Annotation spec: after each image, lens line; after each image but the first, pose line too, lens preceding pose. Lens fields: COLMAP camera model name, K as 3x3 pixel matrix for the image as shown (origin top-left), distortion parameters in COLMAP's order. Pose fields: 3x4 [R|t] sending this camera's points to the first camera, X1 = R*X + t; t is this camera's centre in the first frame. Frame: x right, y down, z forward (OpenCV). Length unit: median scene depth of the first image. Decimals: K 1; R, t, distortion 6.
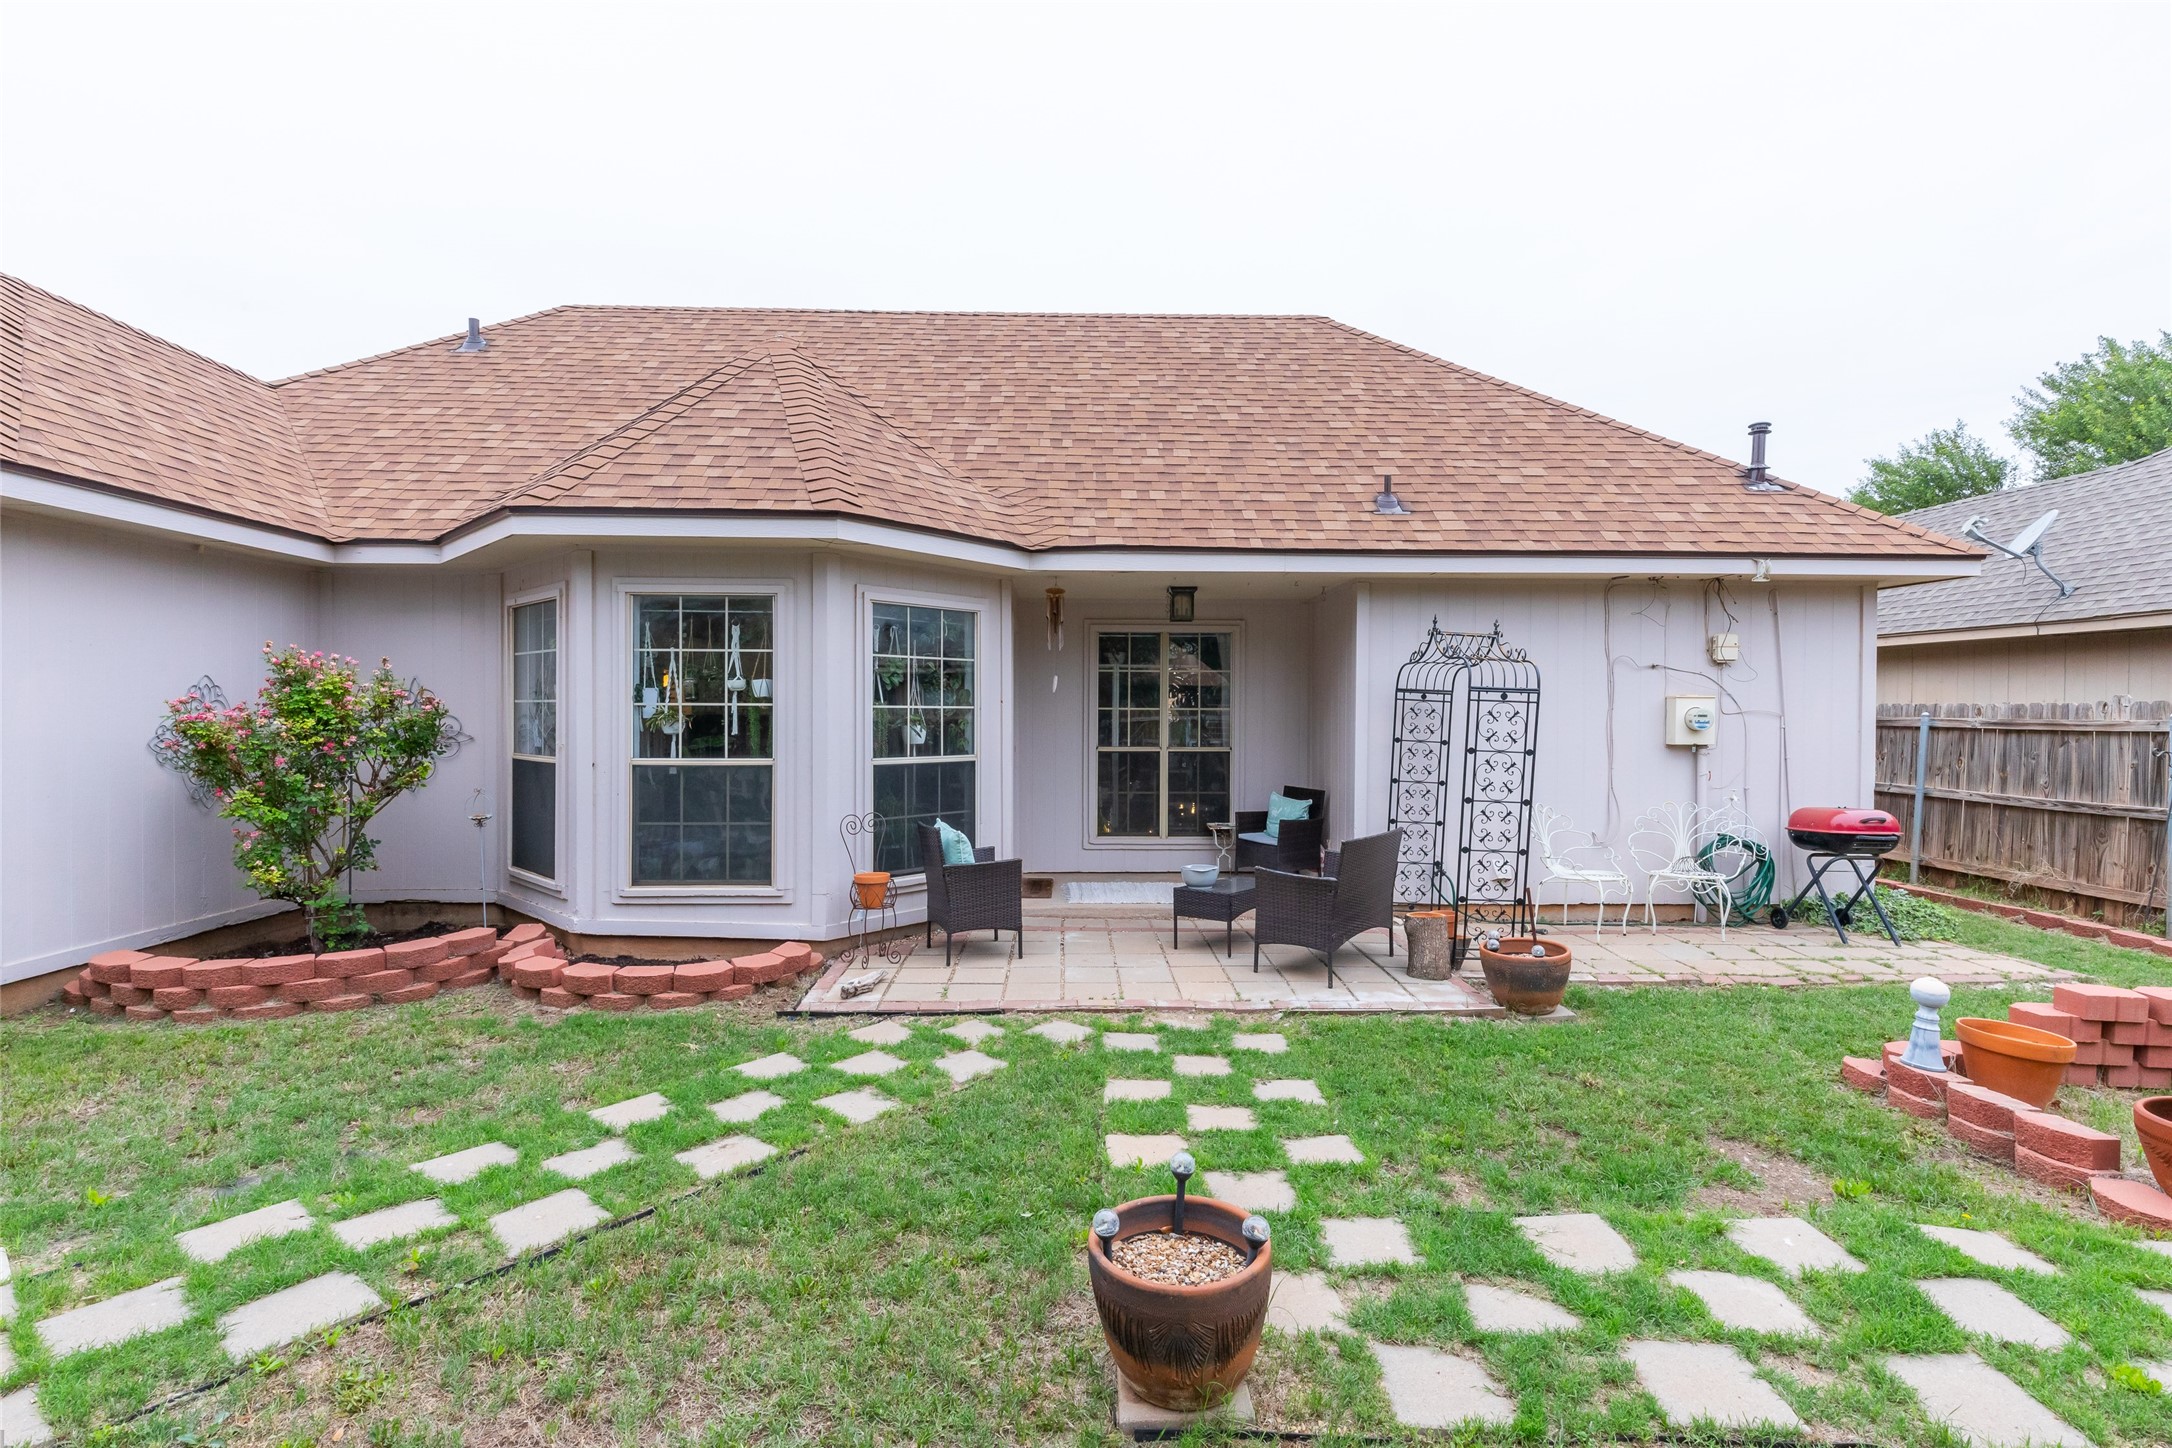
lens RADIAL K [[1009.1, 0, 1117.8], [0, 1009.1, 719.7], [0, 0, 1]] dist [-0.001324, -0.000100]
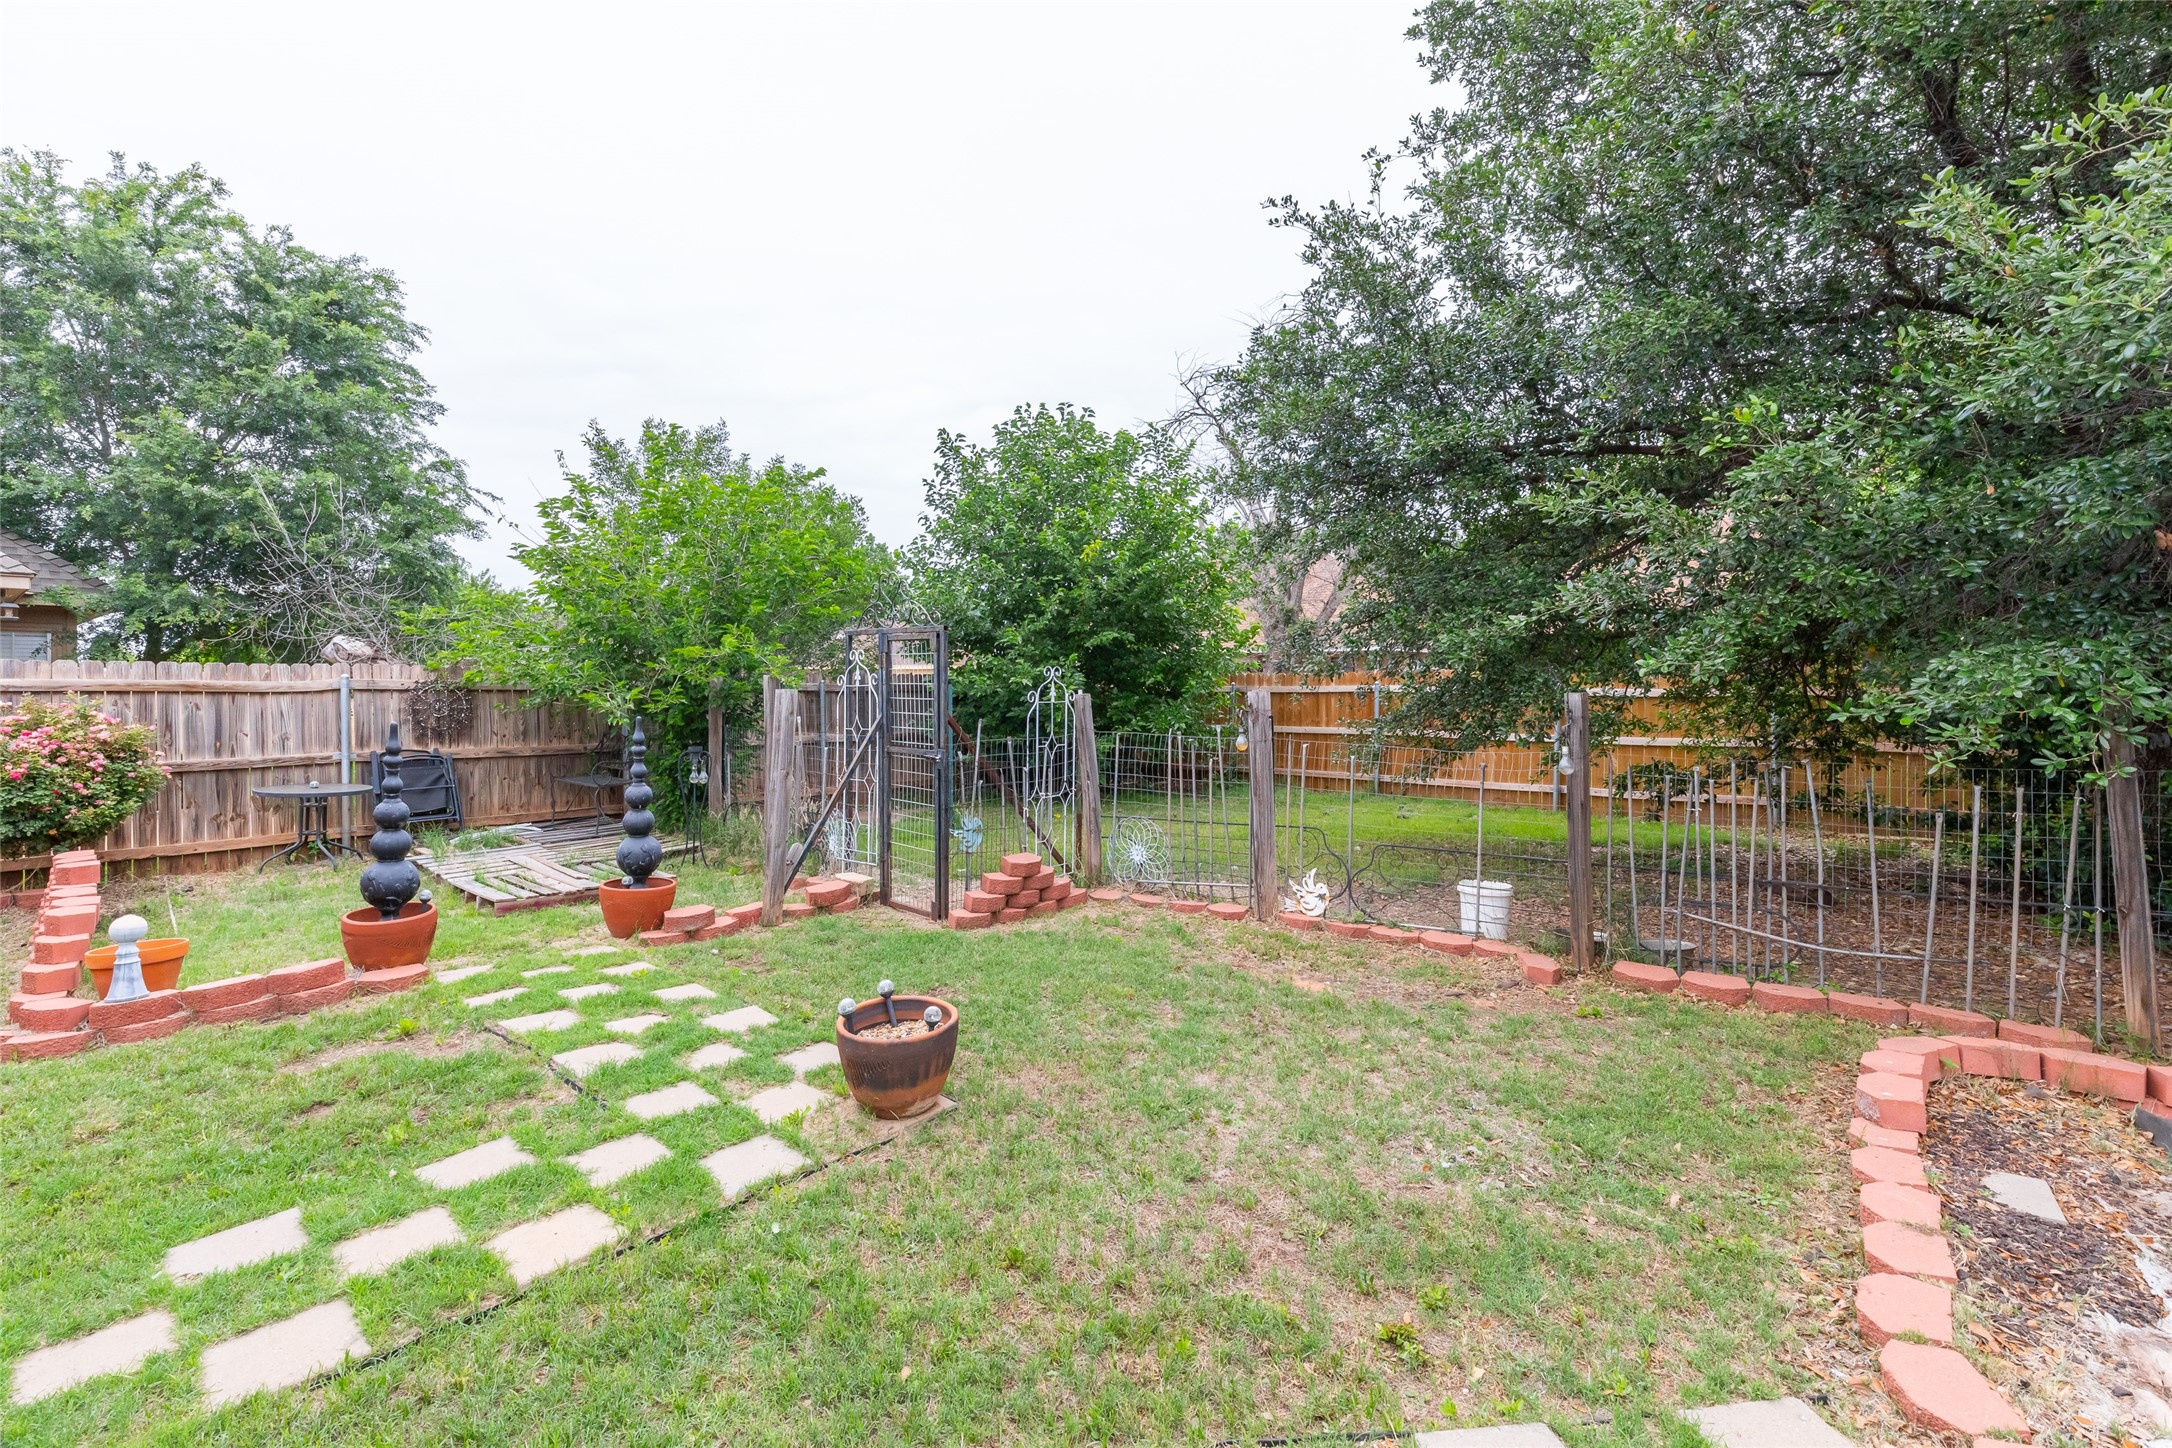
lens RADIAL K [[998.4, 0, 1077.5], [0, 998.4, 674.7], [0, 0, 1]] dist [0.018528, -0.007036]
pose [[-0.749570, -0.004053, 0.661912, -0.646449], [-0.006690, 0.999977, -0.001454, -0.013095], [-0.661891, -0.005518, -0.749580, 1.071361]]
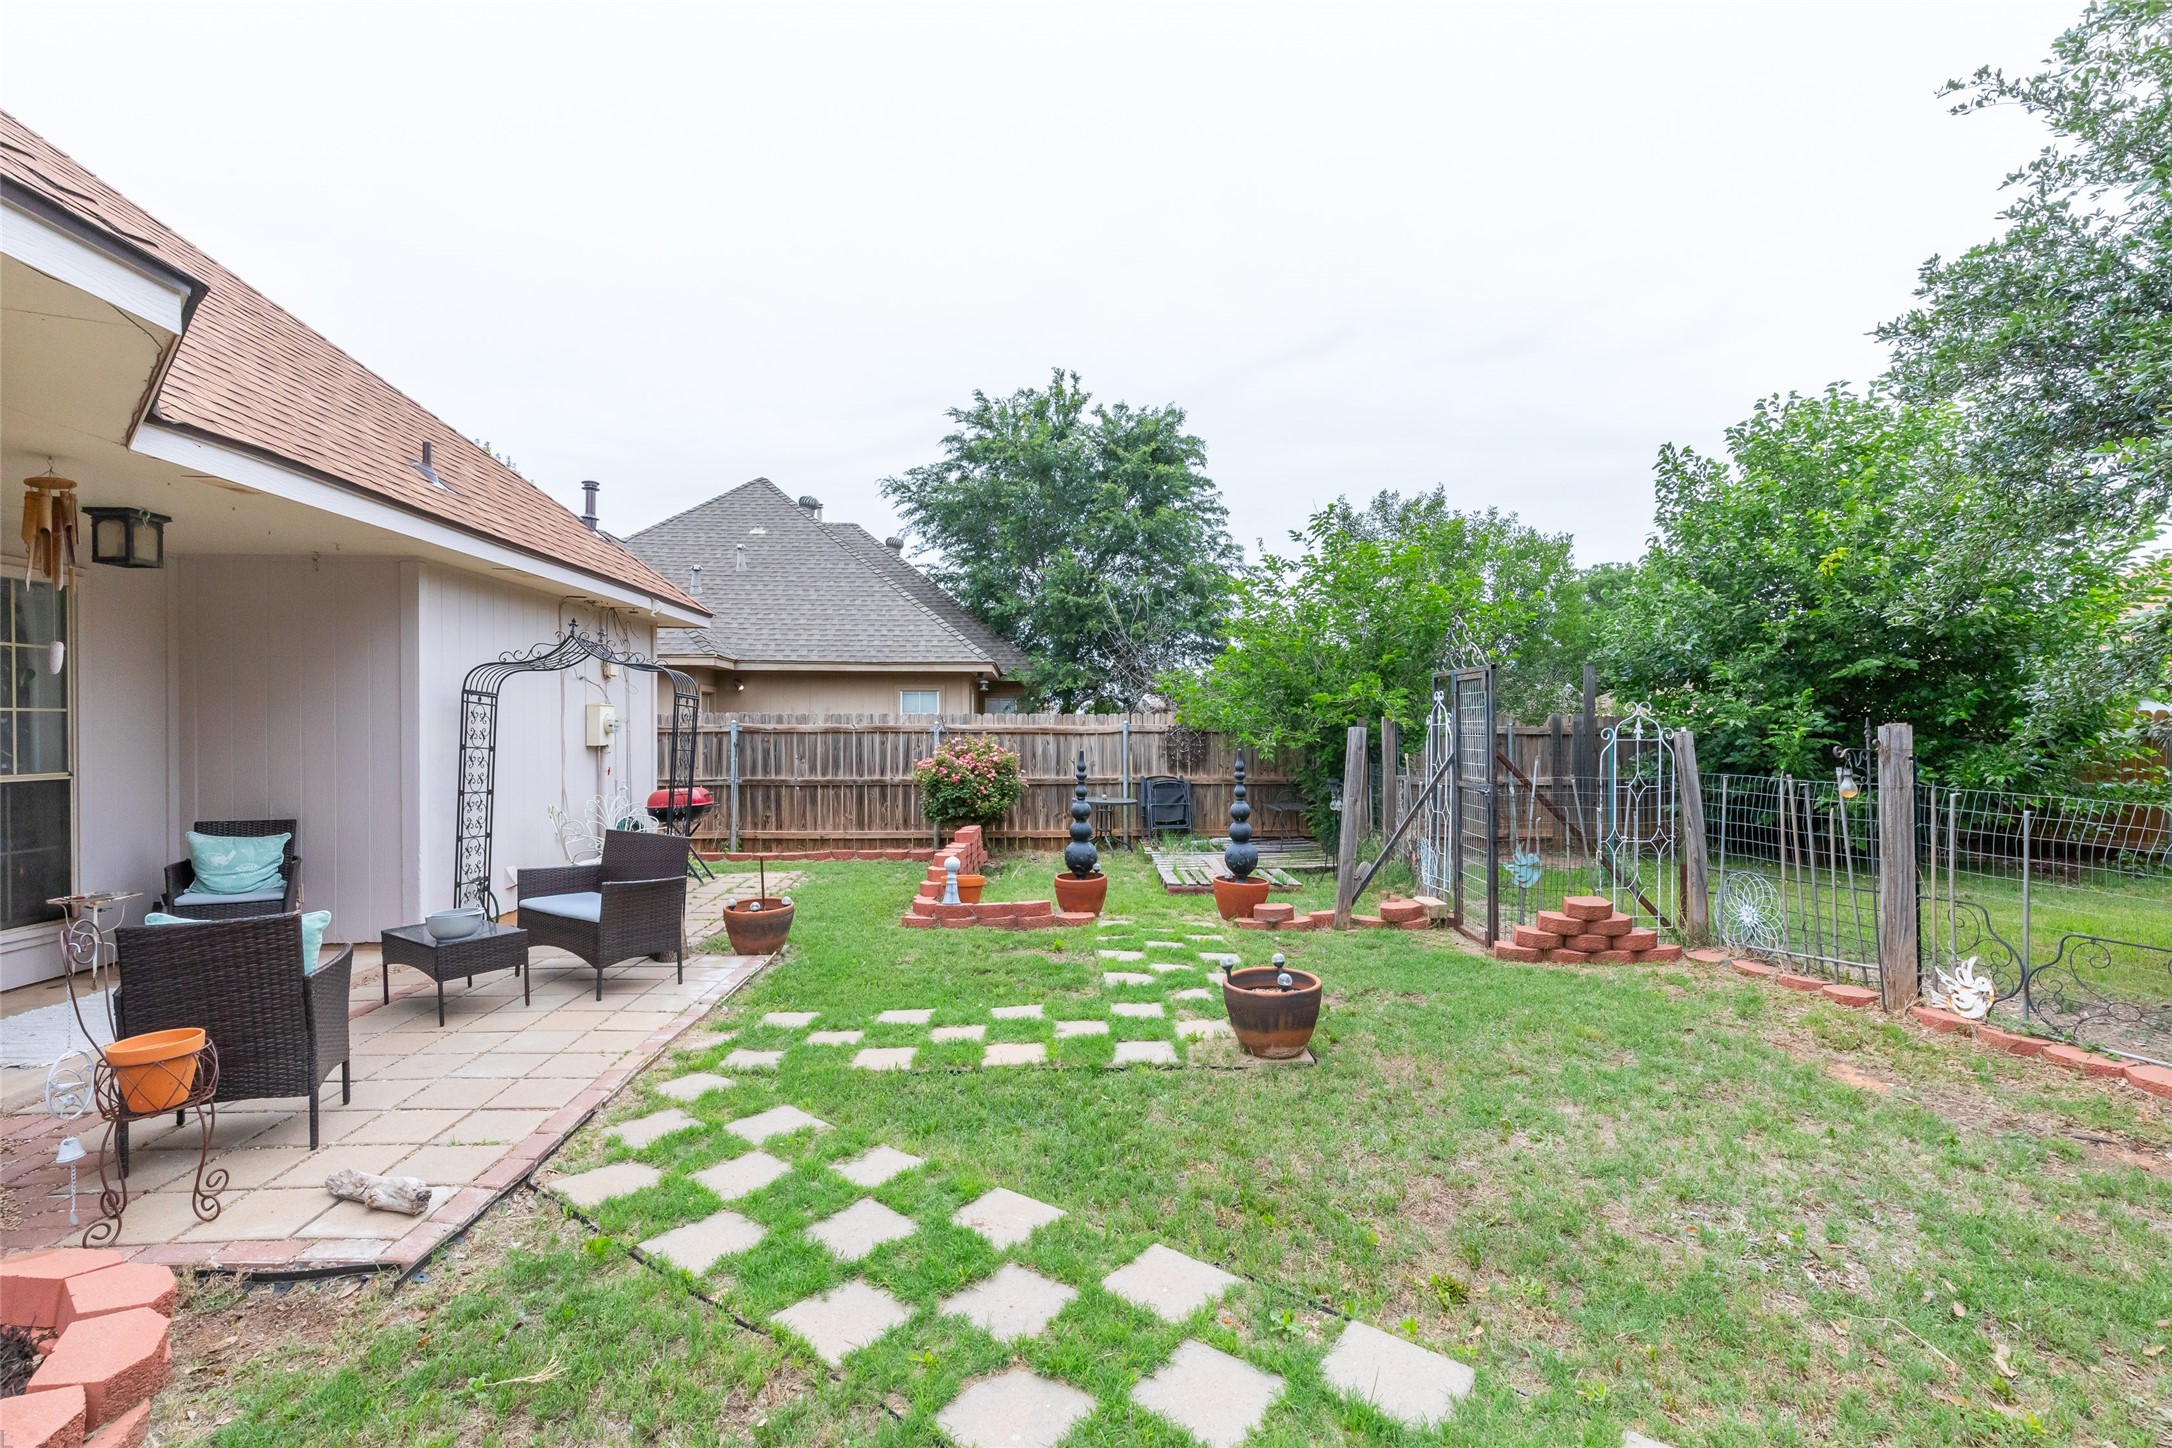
lens RADIAL K [[993.9, 0, 1086.0], [0, 993.9, 724.0], [0, 0, 1]] dist [0.016275, -0.000608]
pose [[-0.047927, 0.001365, 0.998850, -1.018228], [0.003092, 0.999994, -0.001218, 0.004529], [-0.998846, 0.003030, -0.047931, 0.784471]]
